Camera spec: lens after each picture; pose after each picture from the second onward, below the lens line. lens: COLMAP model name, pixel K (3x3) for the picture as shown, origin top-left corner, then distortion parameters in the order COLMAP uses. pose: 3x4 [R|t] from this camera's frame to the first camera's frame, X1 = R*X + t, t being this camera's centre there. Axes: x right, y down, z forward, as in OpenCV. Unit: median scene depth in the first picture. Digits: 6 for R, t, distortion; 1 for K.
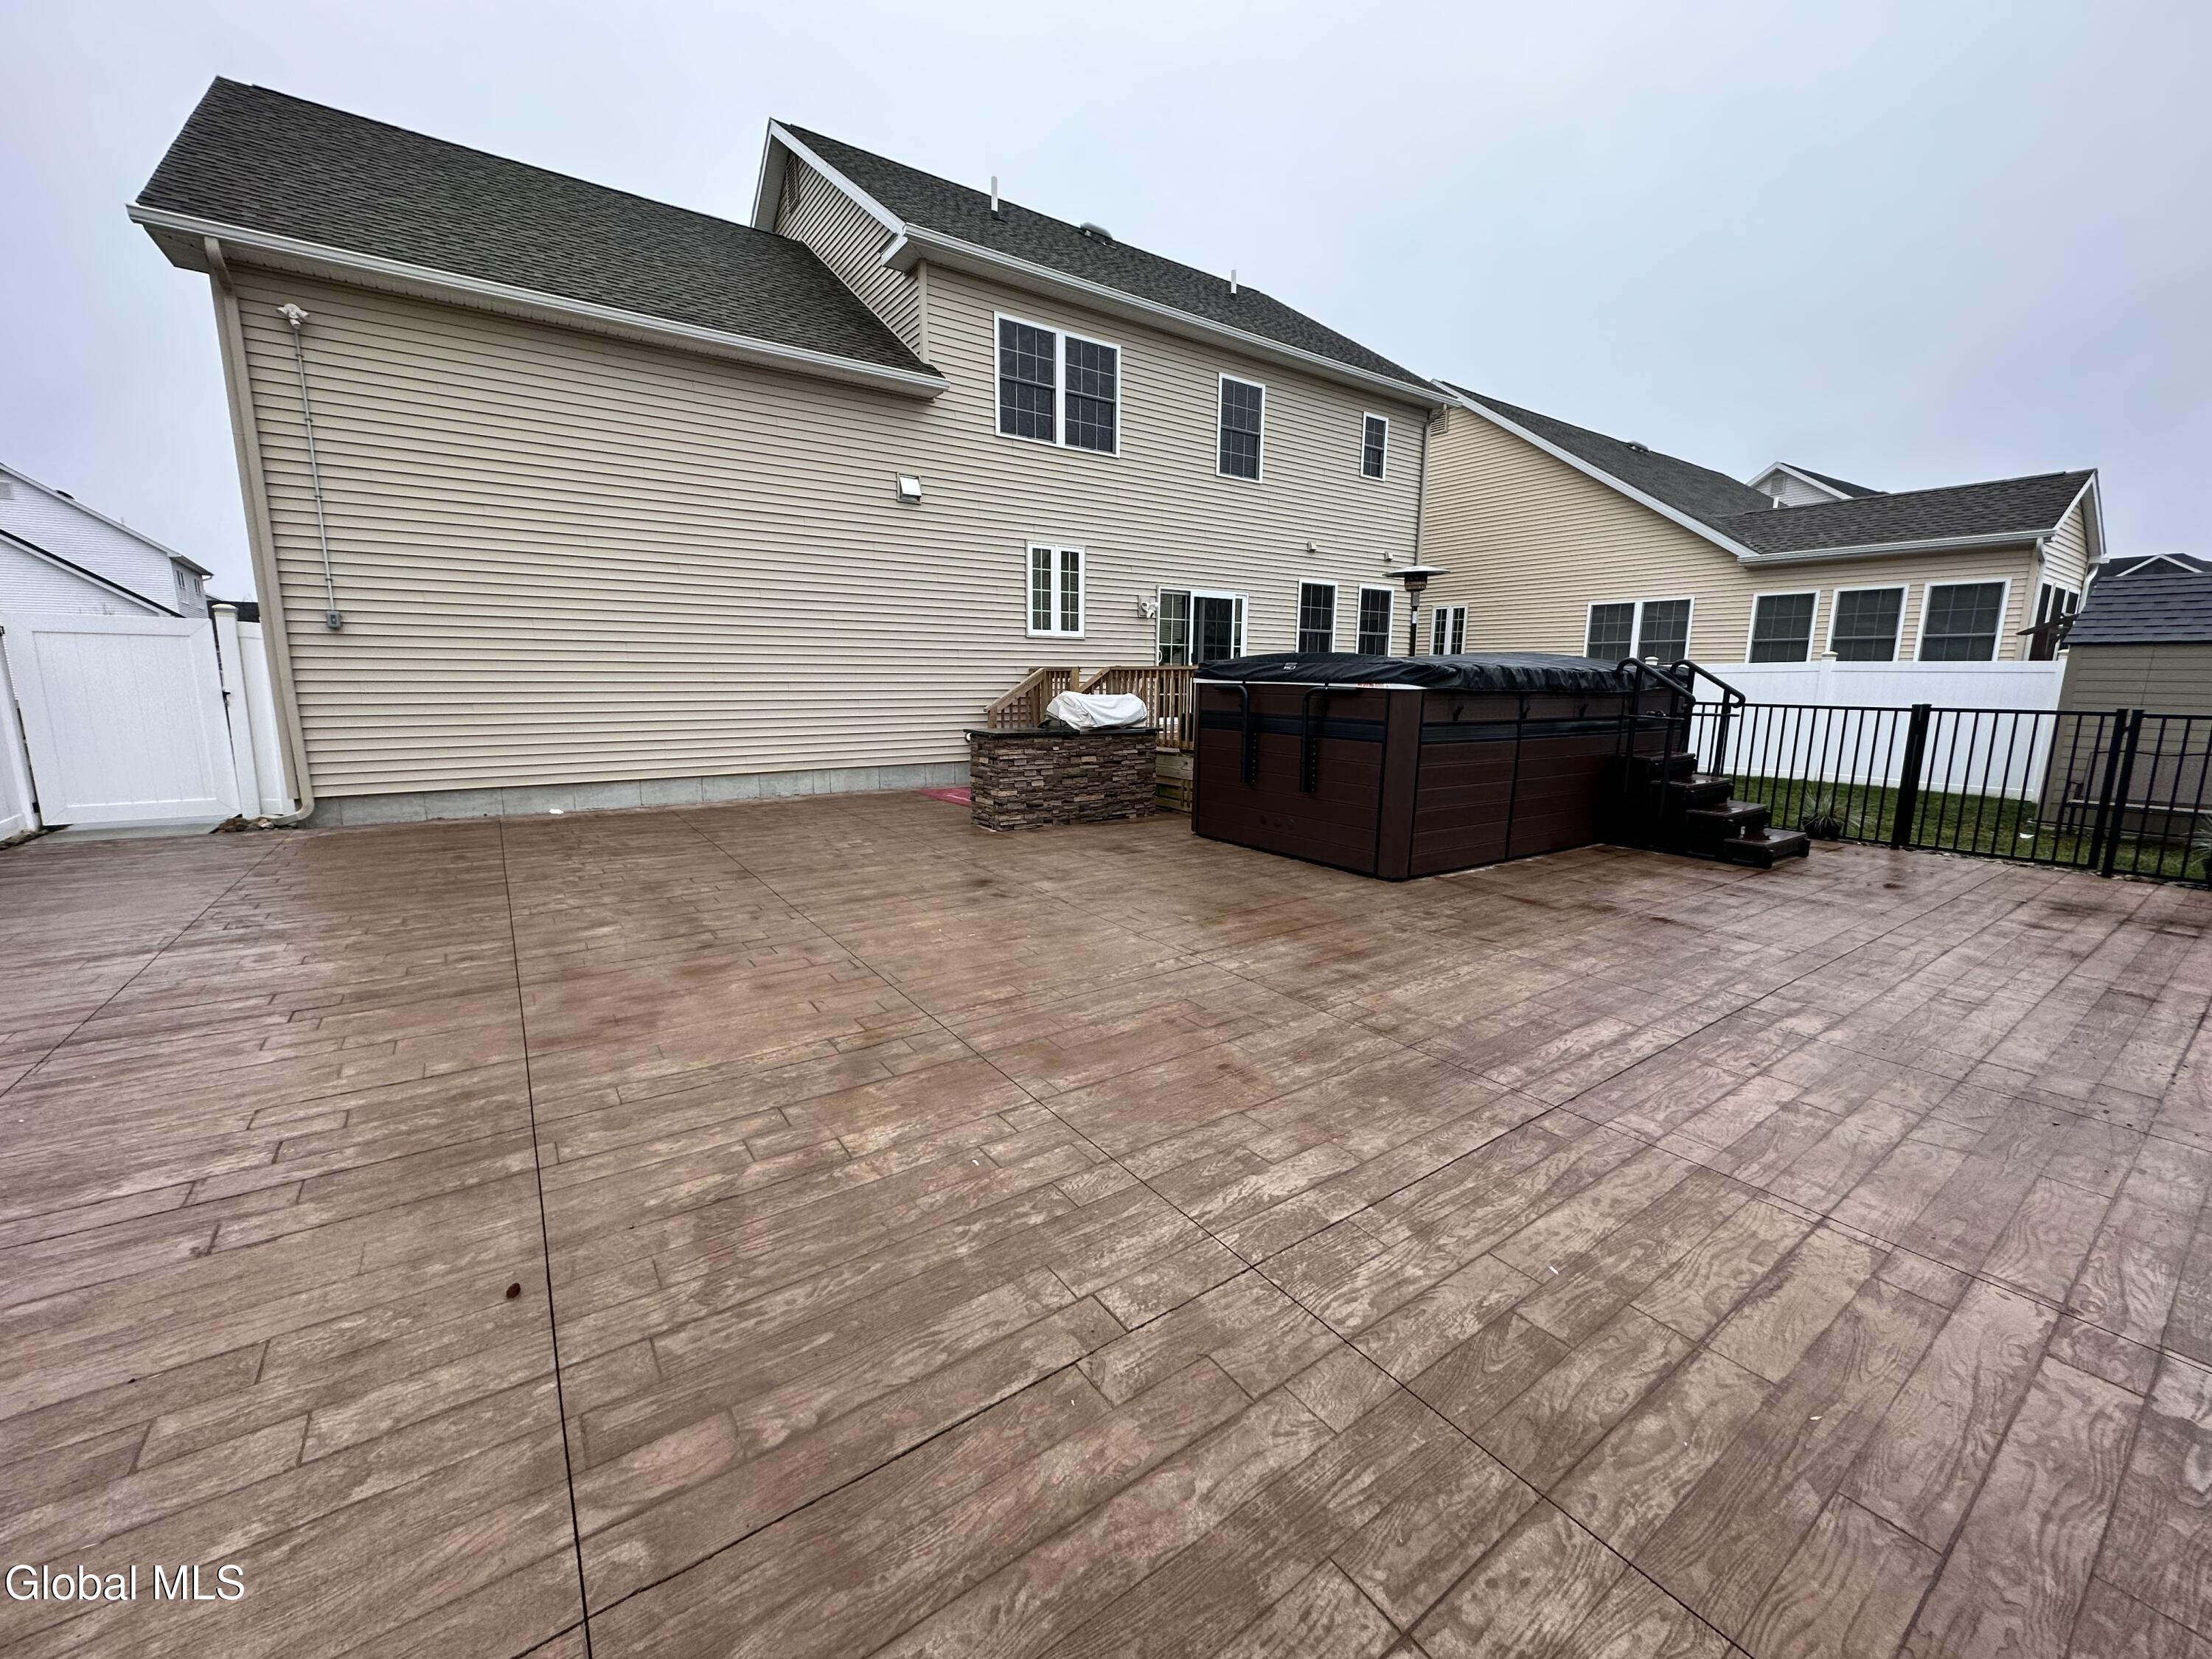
lens RADIAL K [[894.3, 0, 1117.1], [0, 894.3, 835.9], [0, 0, 1]] dist [-0.000192, -0.000145]
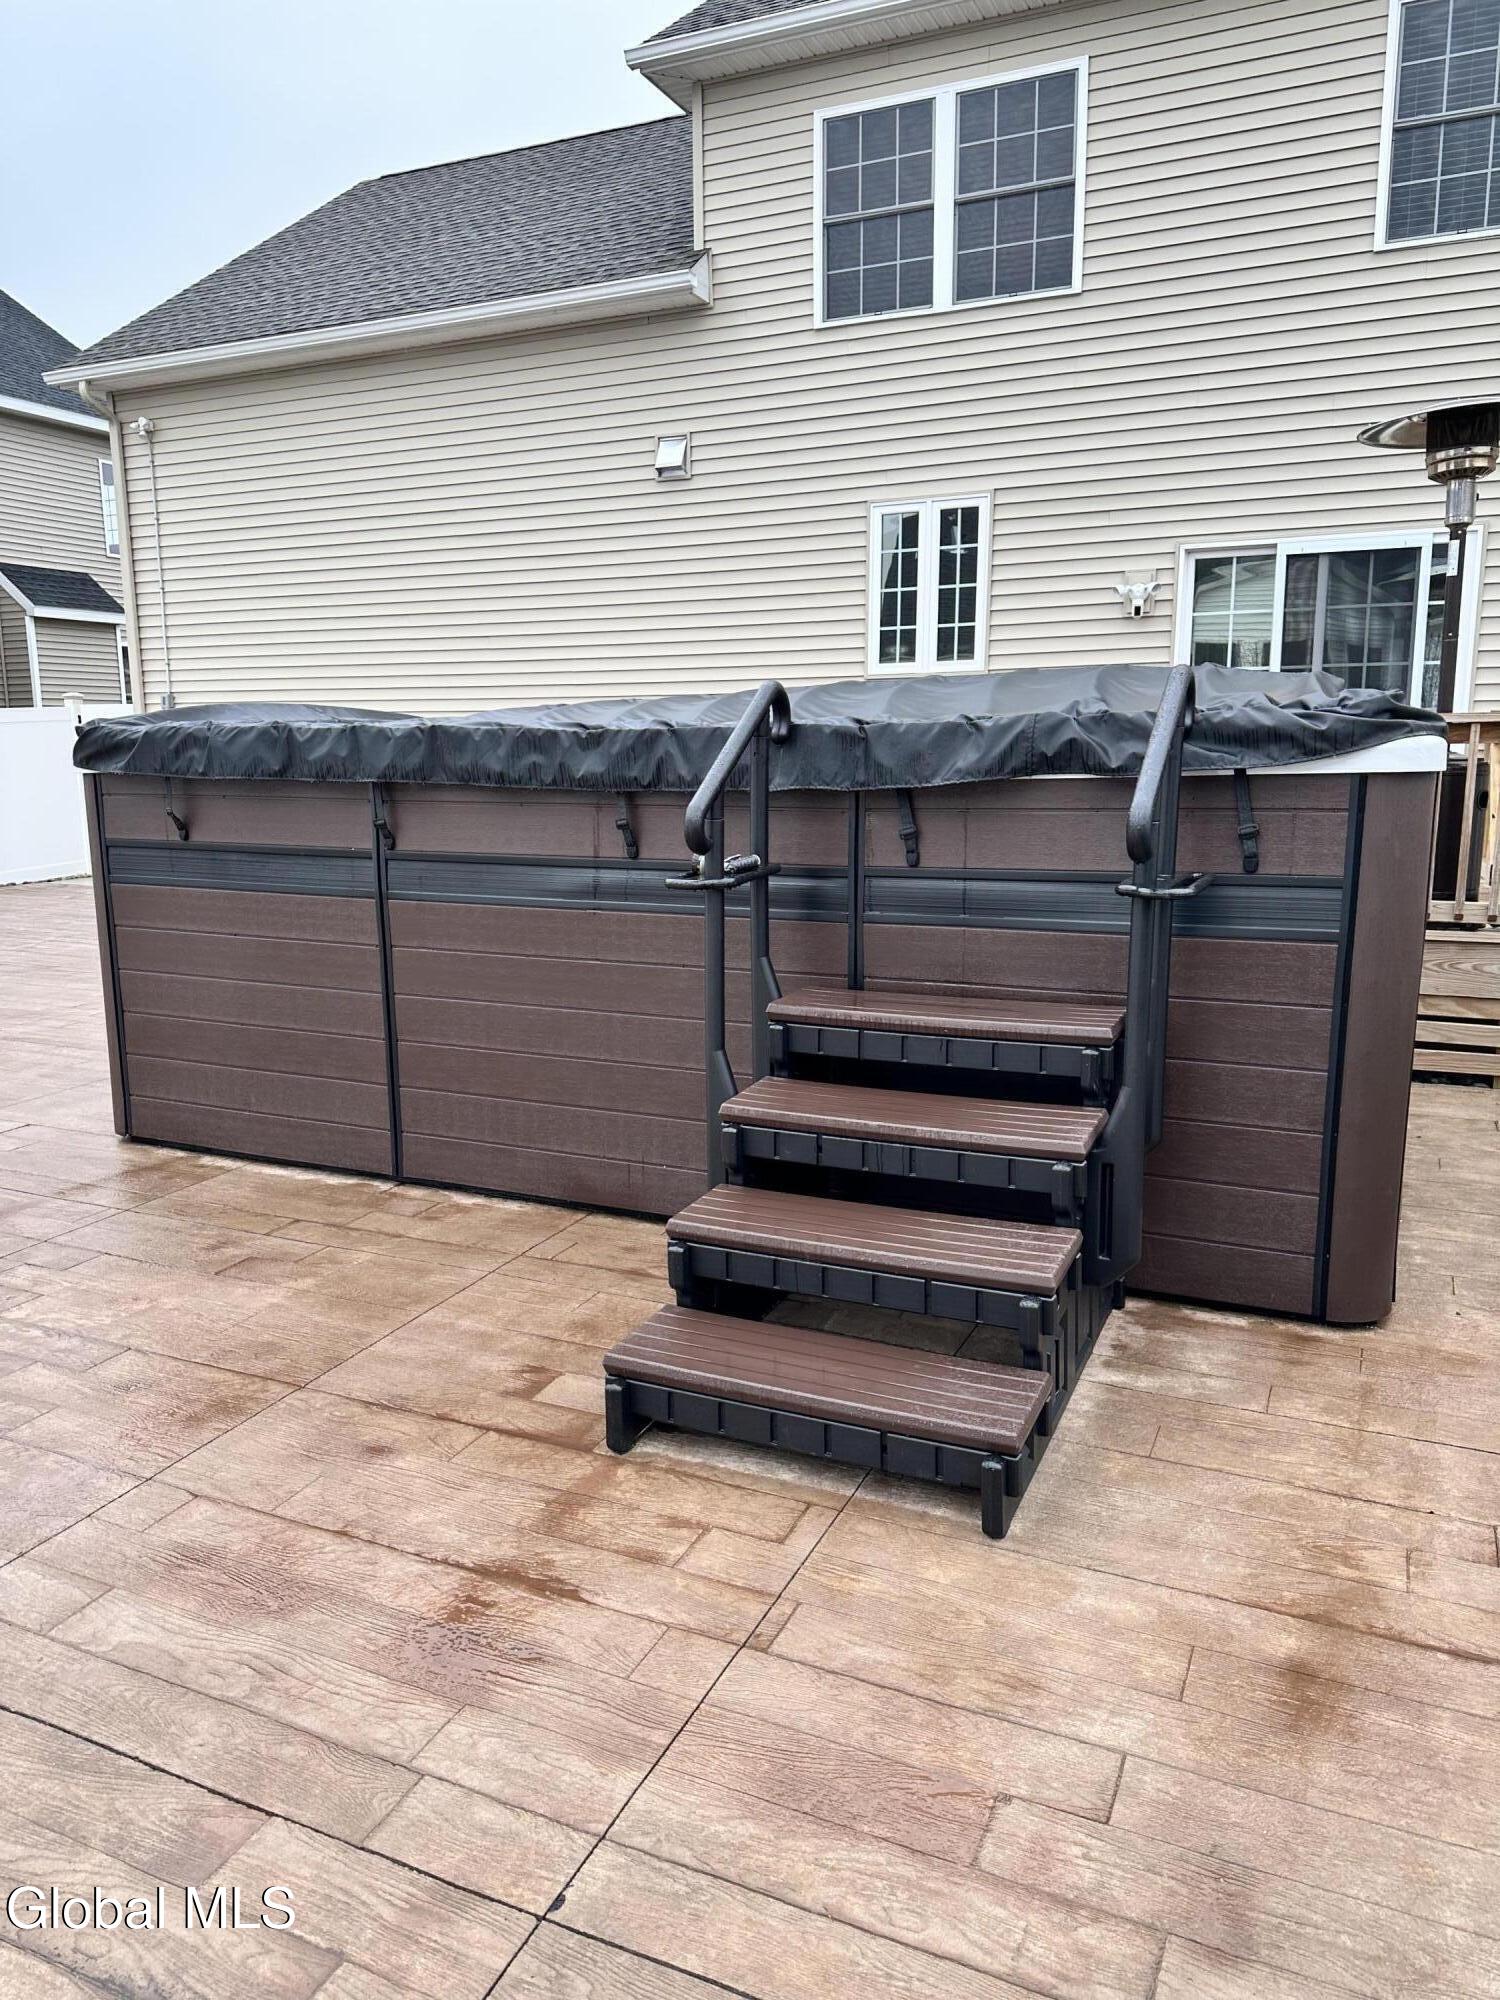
lens RADIAL K [[1410.3, 0, 756.6], [0, 1410.3, 1011.6], [0, 0, 1]] dist [0.009314, -0.007998]
pose [[0.496833, 0.148213, -0.855096, 0.645819], [-0.141586, 0.985951, 0.088628, -0.083353], [0.856219, 0.077036, 0.510838, 0.500846]]
